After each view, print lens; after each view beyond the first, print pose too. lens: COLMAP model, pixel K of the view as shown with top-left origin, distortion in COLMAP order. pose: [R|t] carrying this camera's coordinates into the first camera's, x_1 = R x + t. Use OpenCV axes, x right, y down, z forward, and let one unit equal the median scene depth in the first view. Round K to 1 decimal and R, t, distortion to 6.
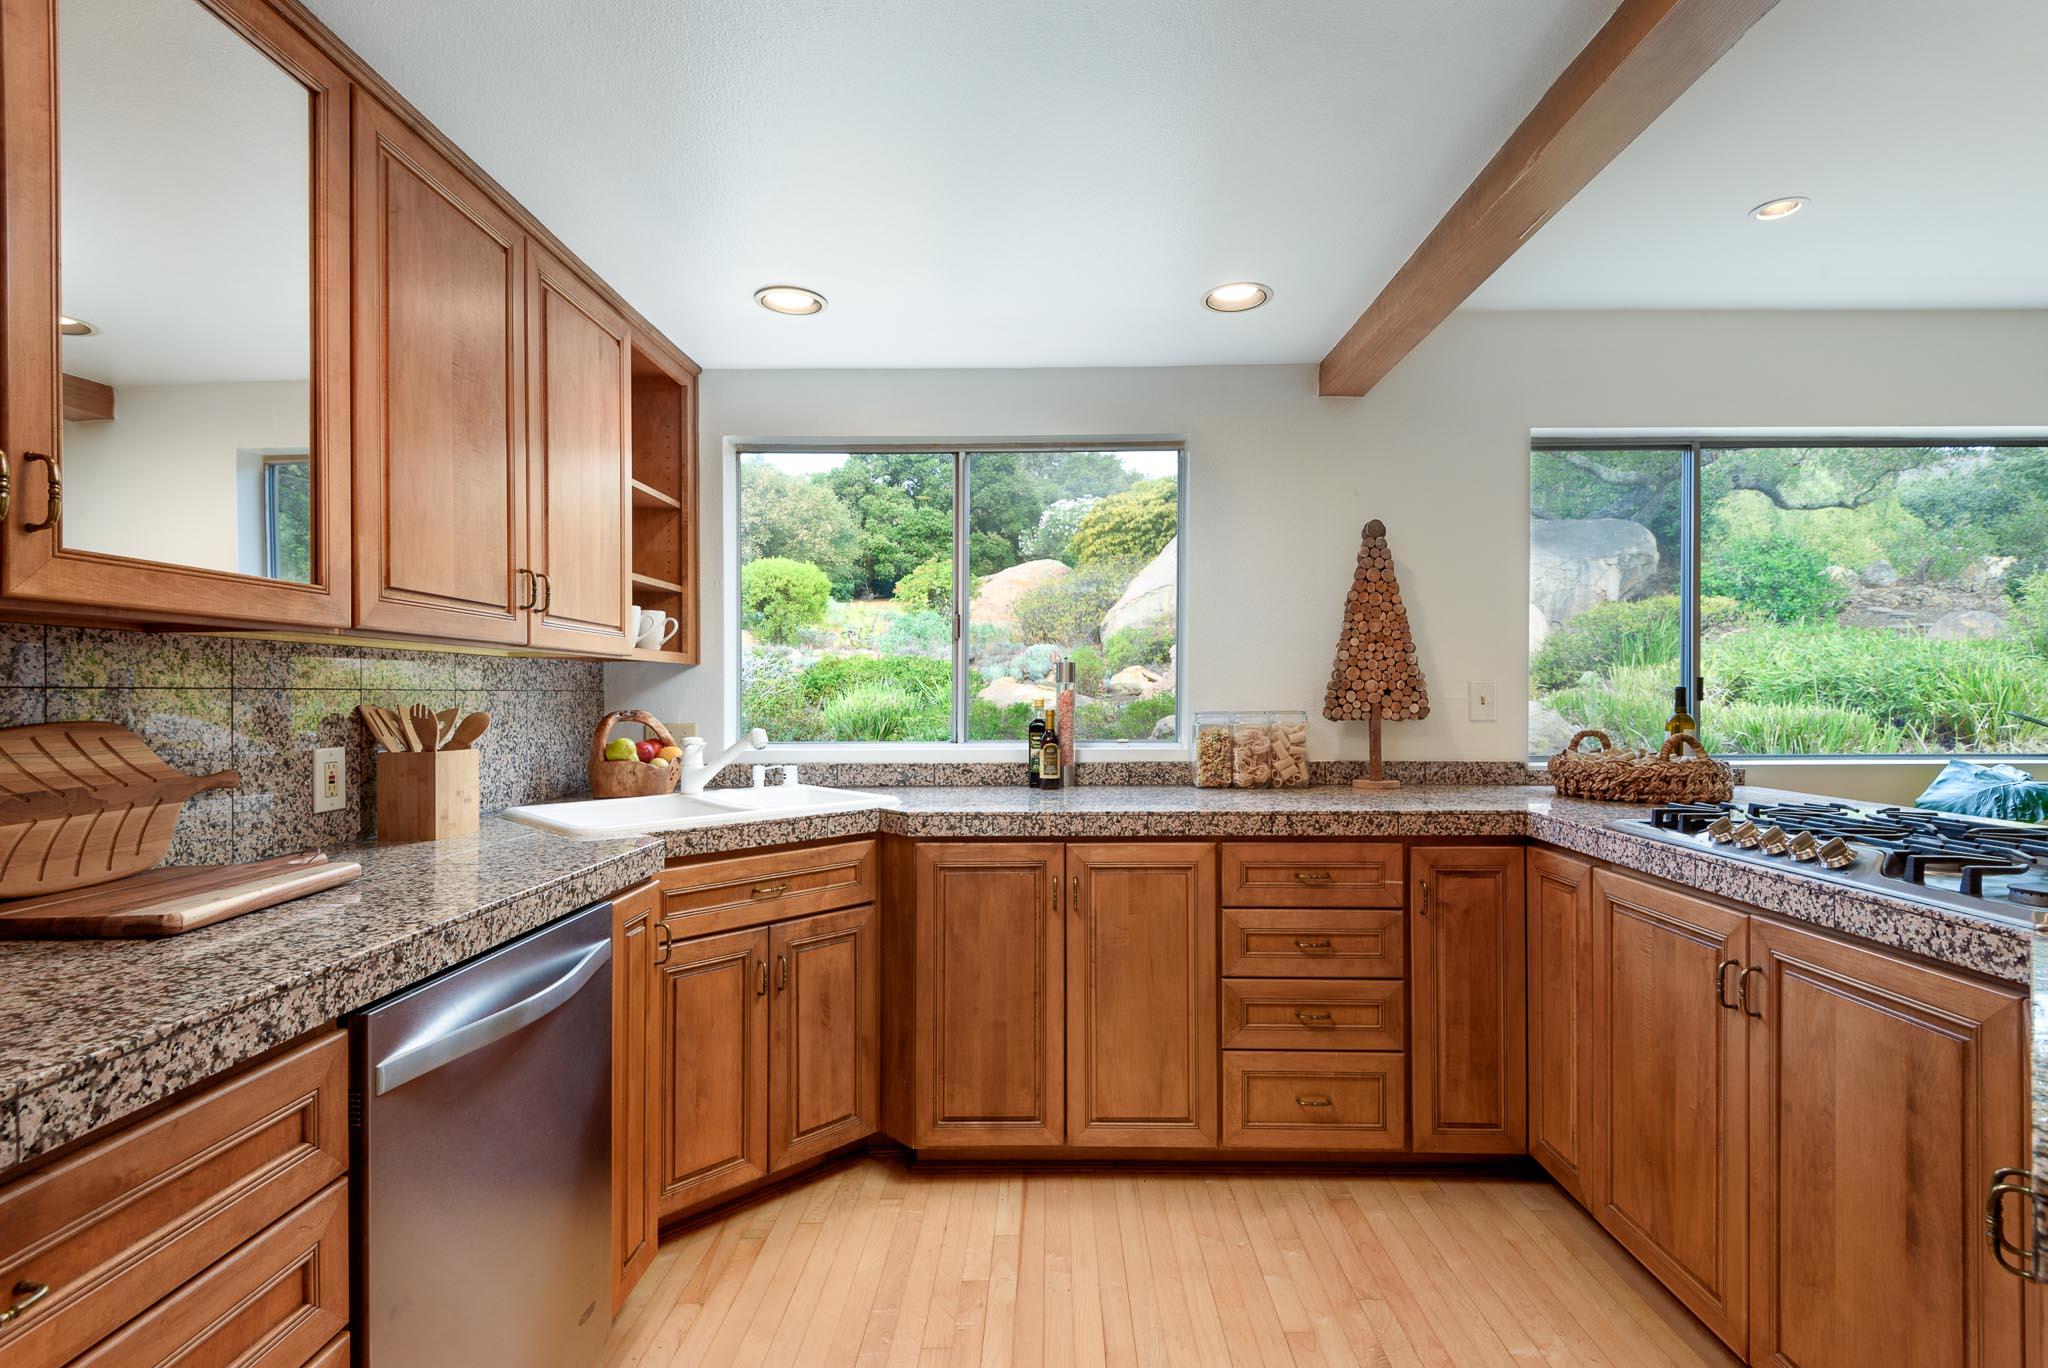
lens RADIAL K [[935.2, 0, 1033.9], [0, 935.2, 697.1], [0, 0, 1]] dist [0.048604, -0.032305]
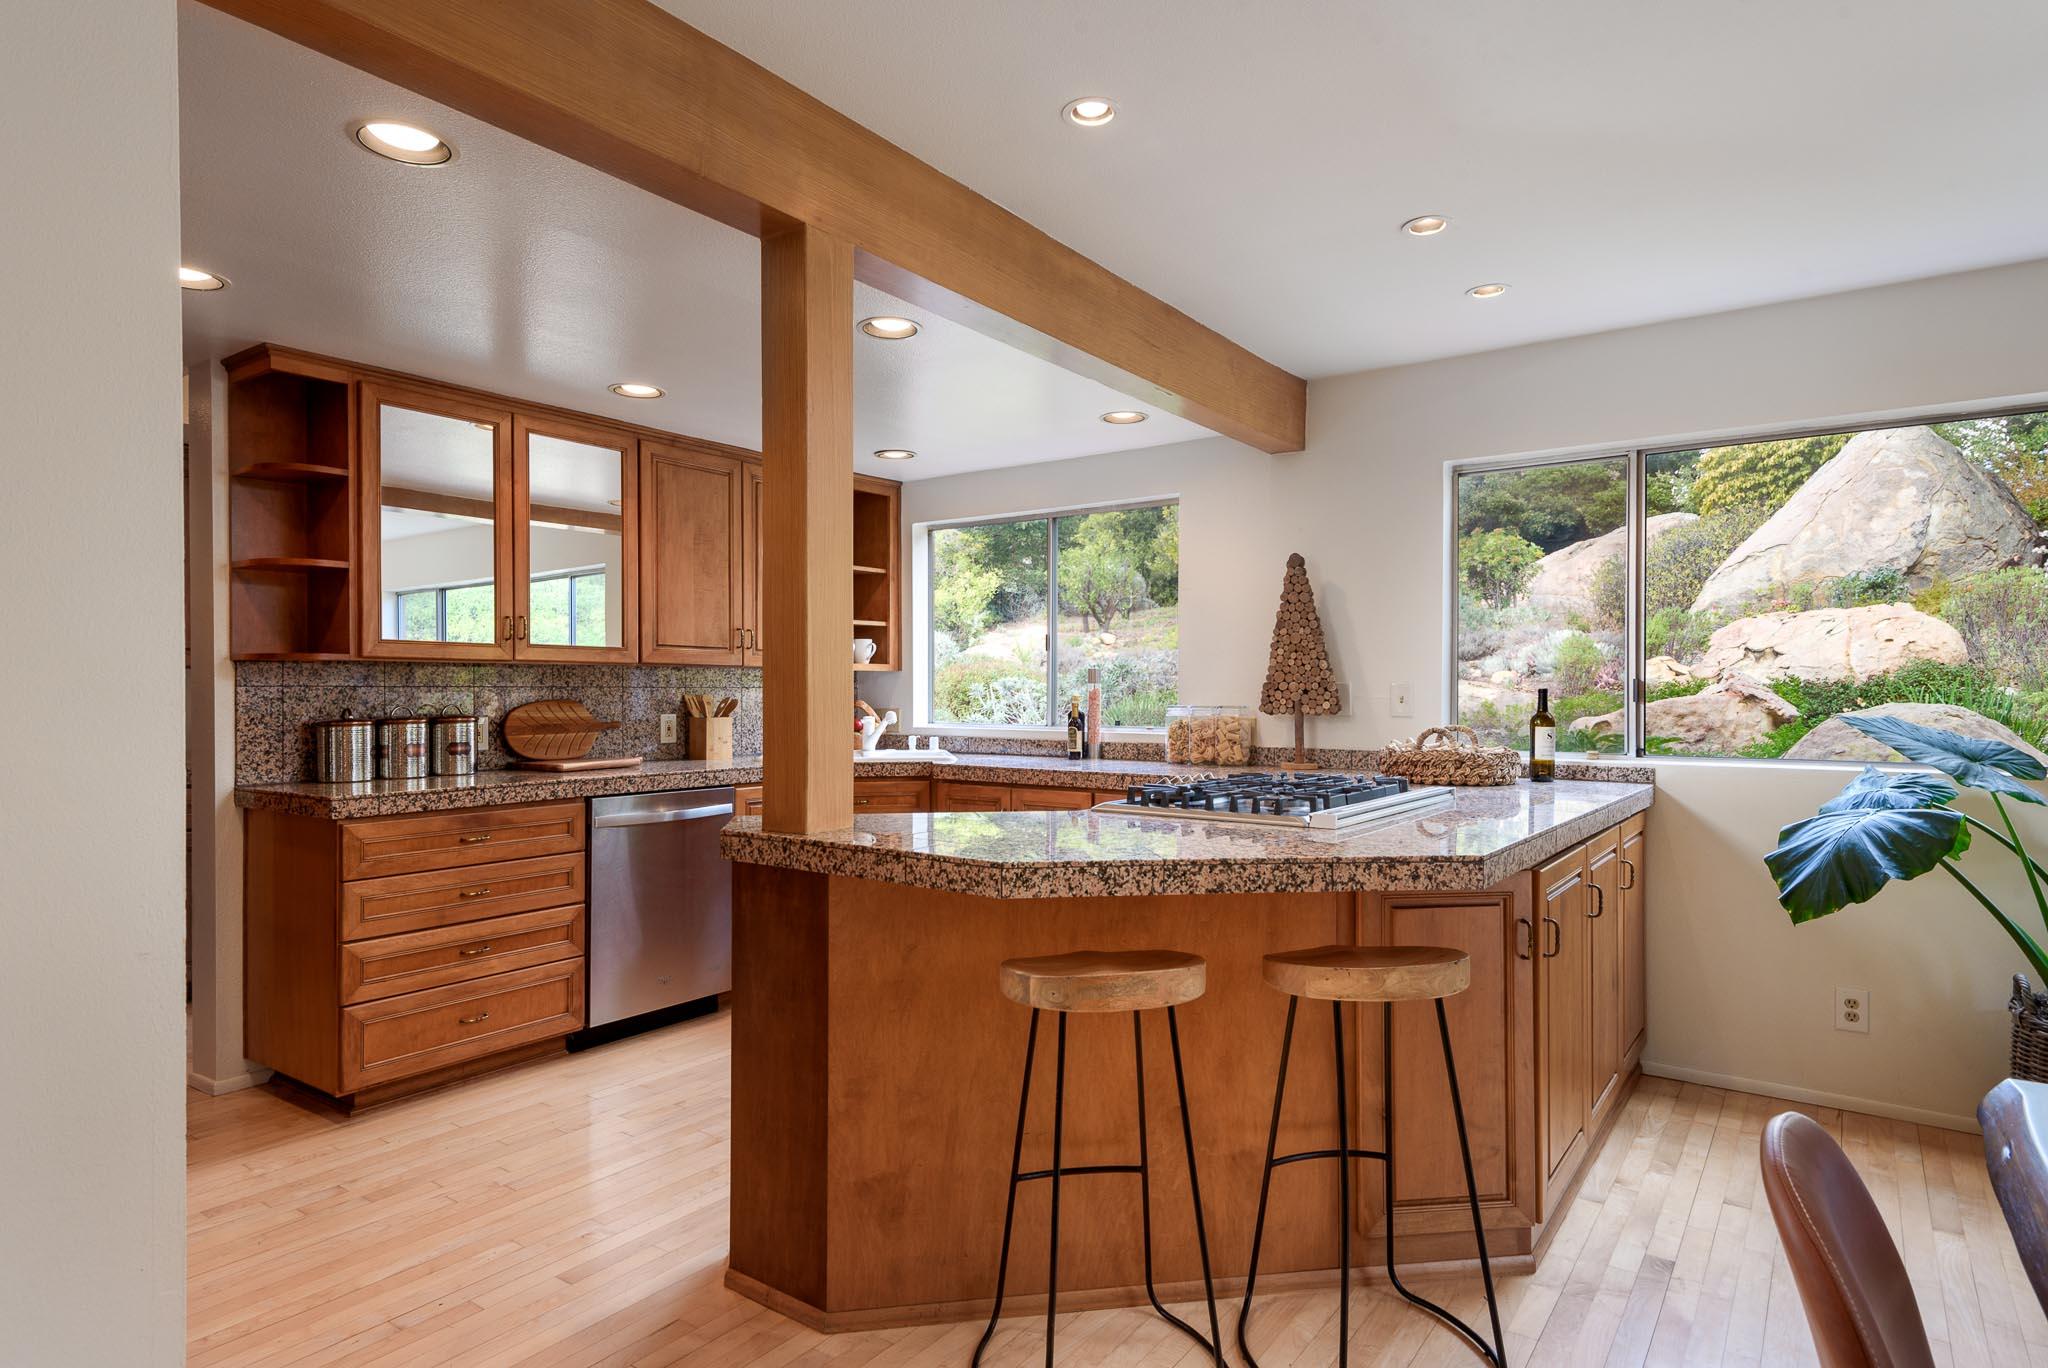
lens RADIAL K [[1121.9, 0, 1032.0], [0, 1121.9, 698.6], [0, 0, 1]] dist [0.058182, -0.048457]
pose [[0.815911, 0.010219, -0.578087, 1.056859], [-0.006401, 0.999942, 0.008642, -0.007731], [0.578142, -0.003350, 0.815929, -0.465254]]
